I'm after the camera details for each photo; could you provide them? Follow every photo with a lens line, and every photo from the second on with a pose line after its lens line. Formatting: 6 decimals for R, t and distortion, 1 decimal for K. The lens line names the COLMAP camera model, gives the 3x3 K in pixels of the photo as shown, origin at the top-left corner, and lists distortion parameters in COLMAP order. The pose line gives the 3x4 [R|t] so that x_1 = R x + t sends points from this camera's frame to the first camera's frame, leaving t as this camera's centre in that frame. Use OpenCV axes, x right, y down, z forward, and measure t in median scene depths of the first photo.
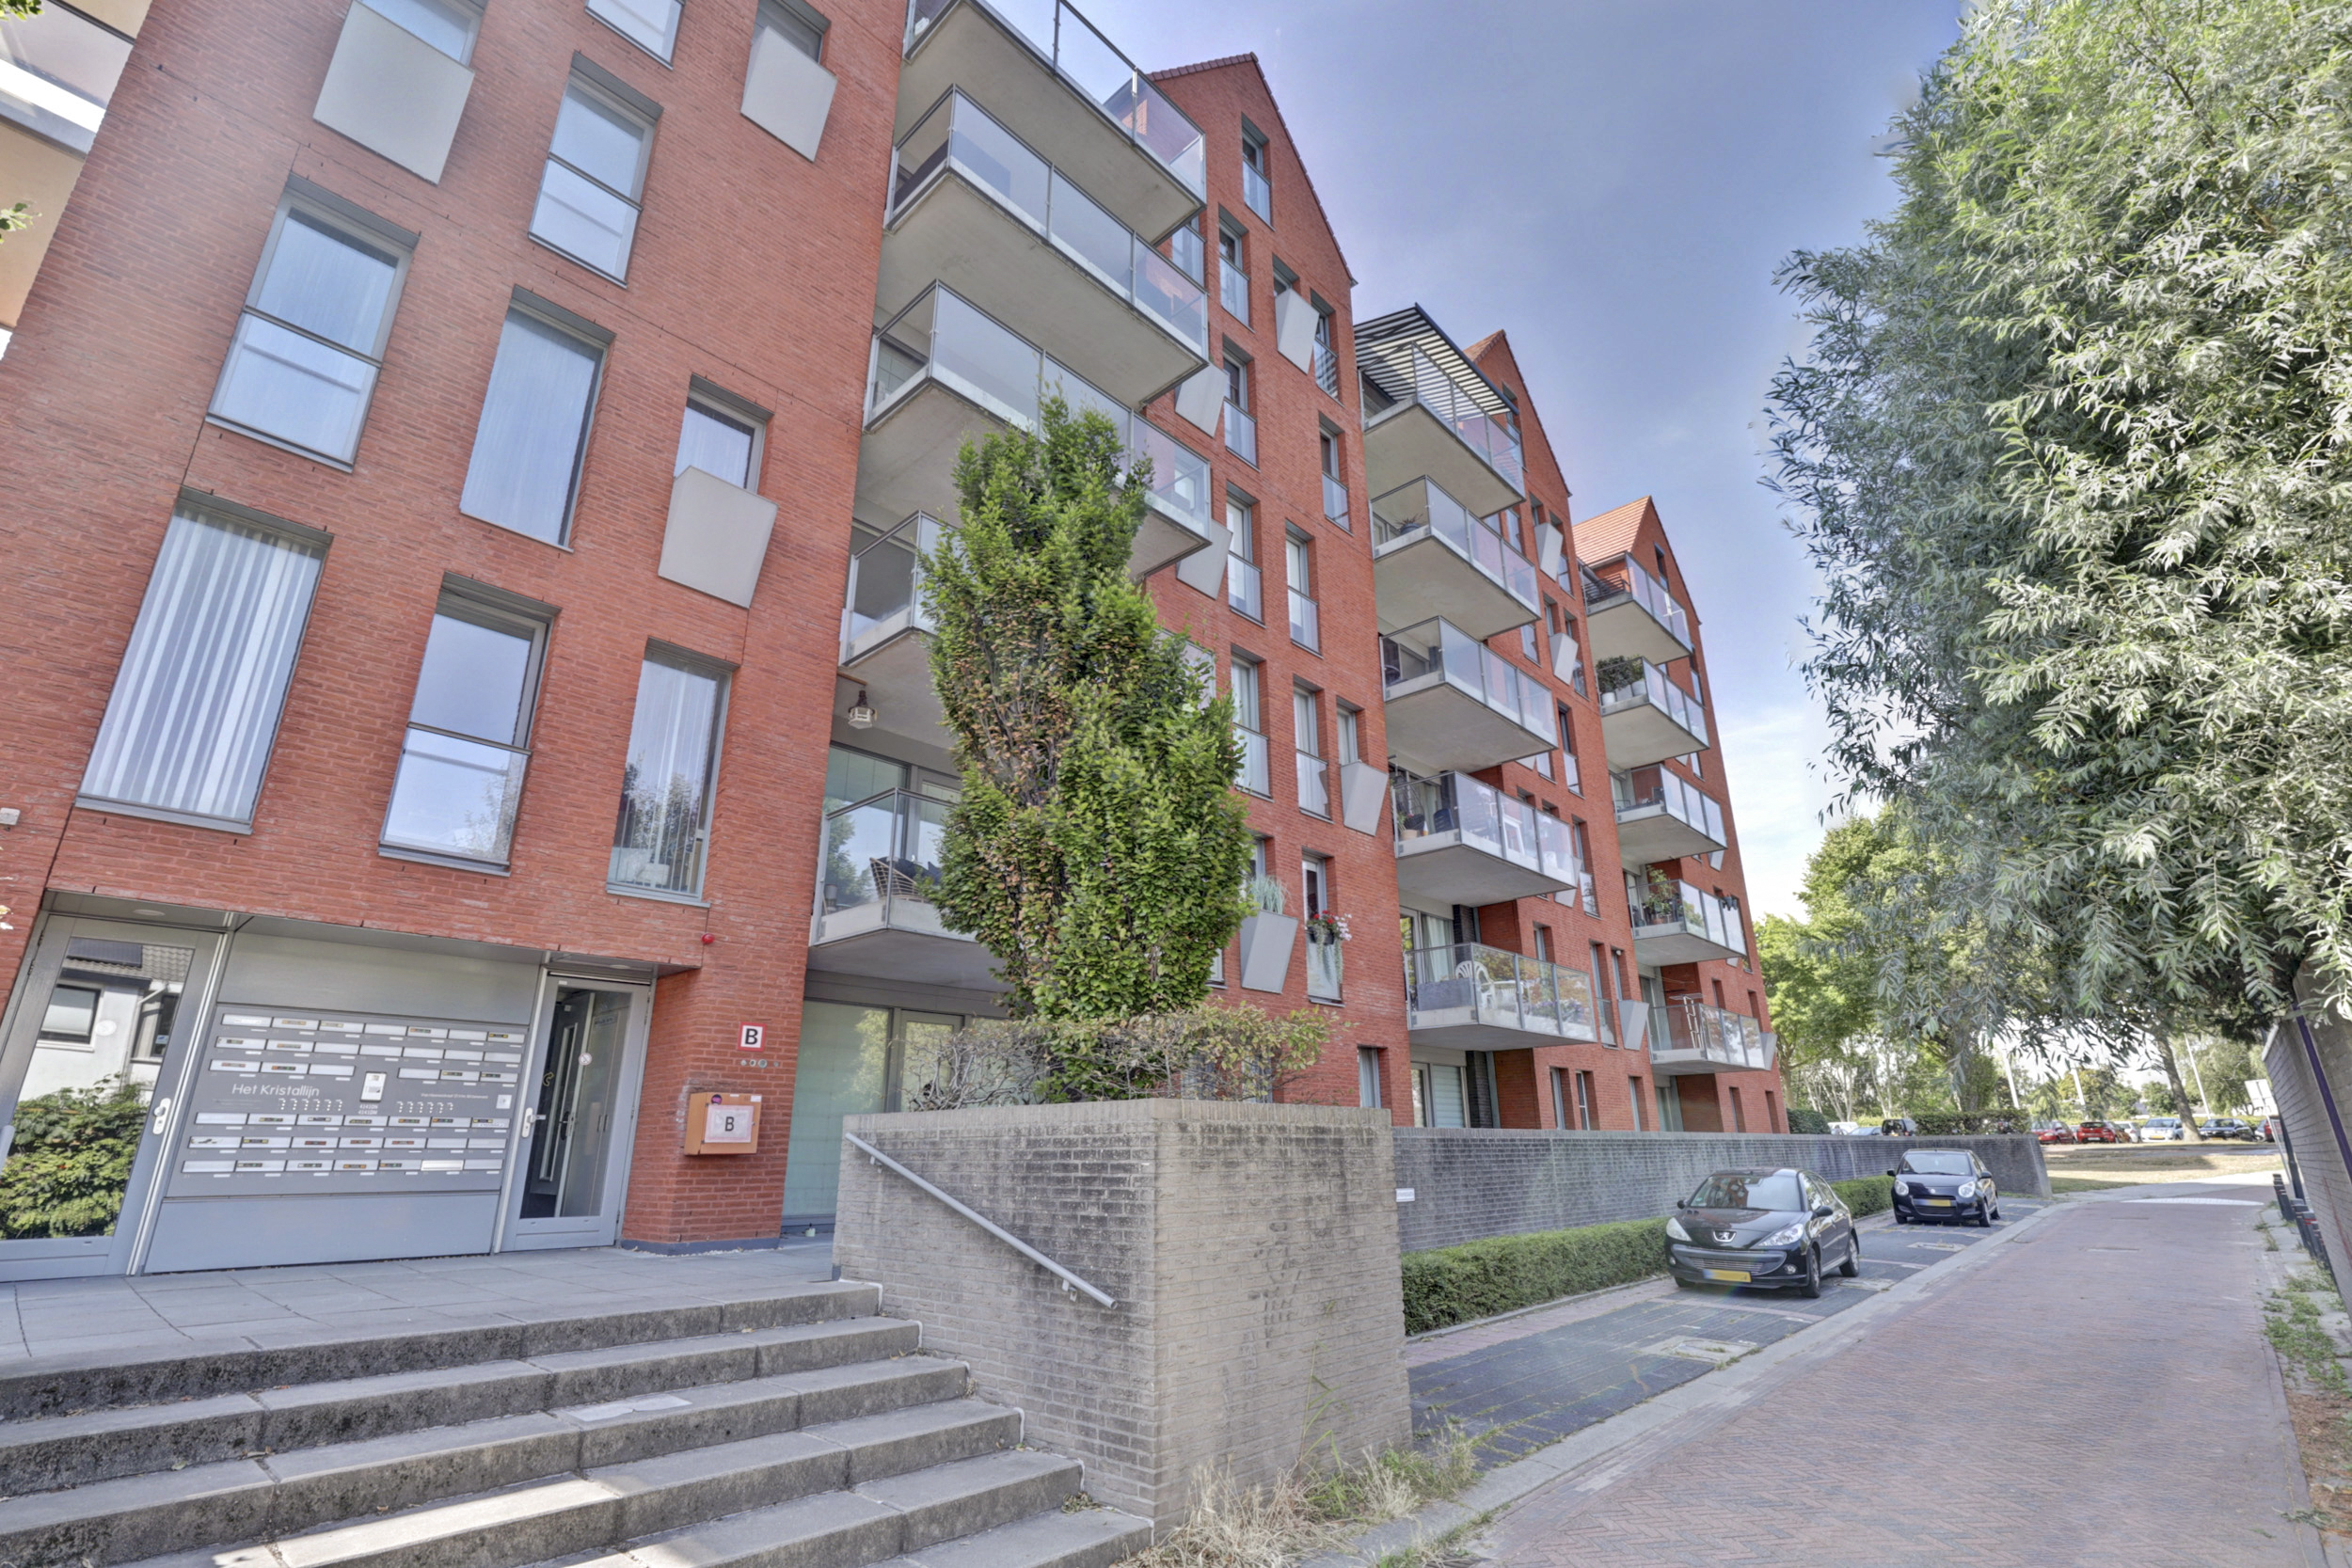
lens RADIAL K [[1076.7, 0, 1175.2], [0, 1076.7, 791.1], [0, 0, 1]] dist [-0.014560, 0.003768]
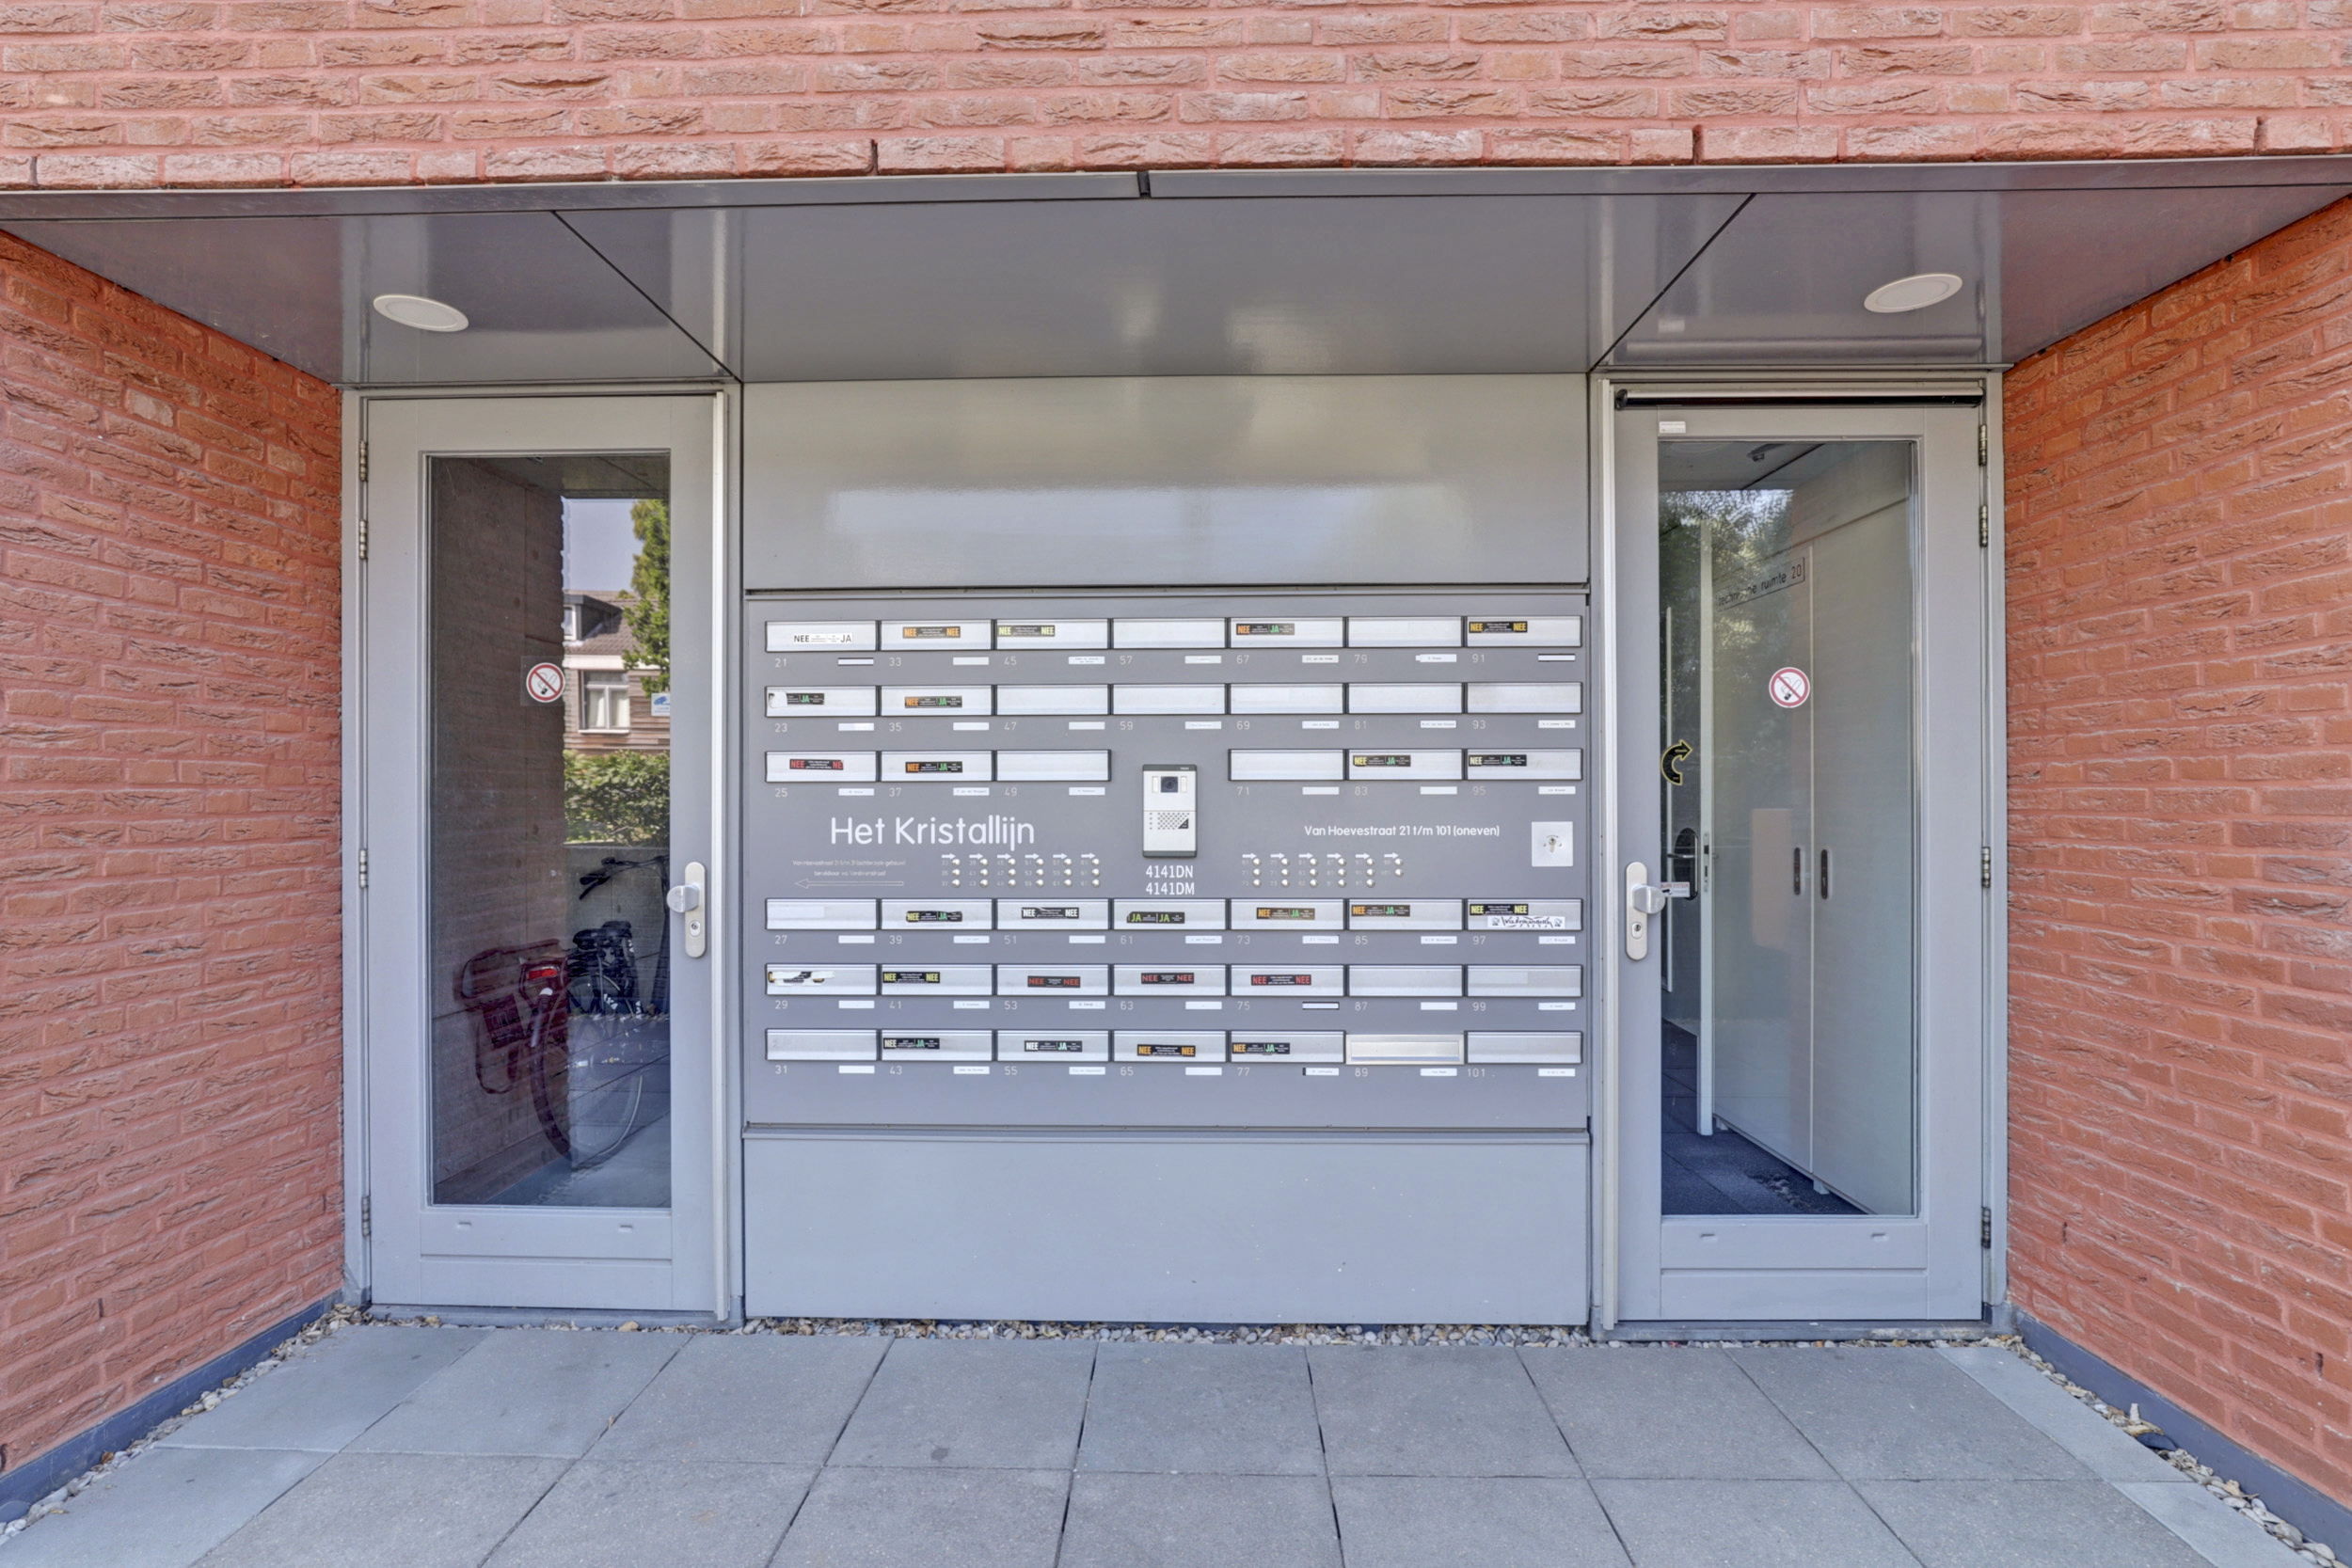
lens RADIAL K [[1076.7, 0, 1173.8], [0, 1076.7, 794.0], [0, 0, 1]] dist [-0.014560, 0.003768]
pose [[0.666666, 0.009549, -0.745295, -0.507856], [0.236193, 0.945679, 0.223391, 0.199169], [0.706943, -0.324961, 0.628197, 0.794749]]
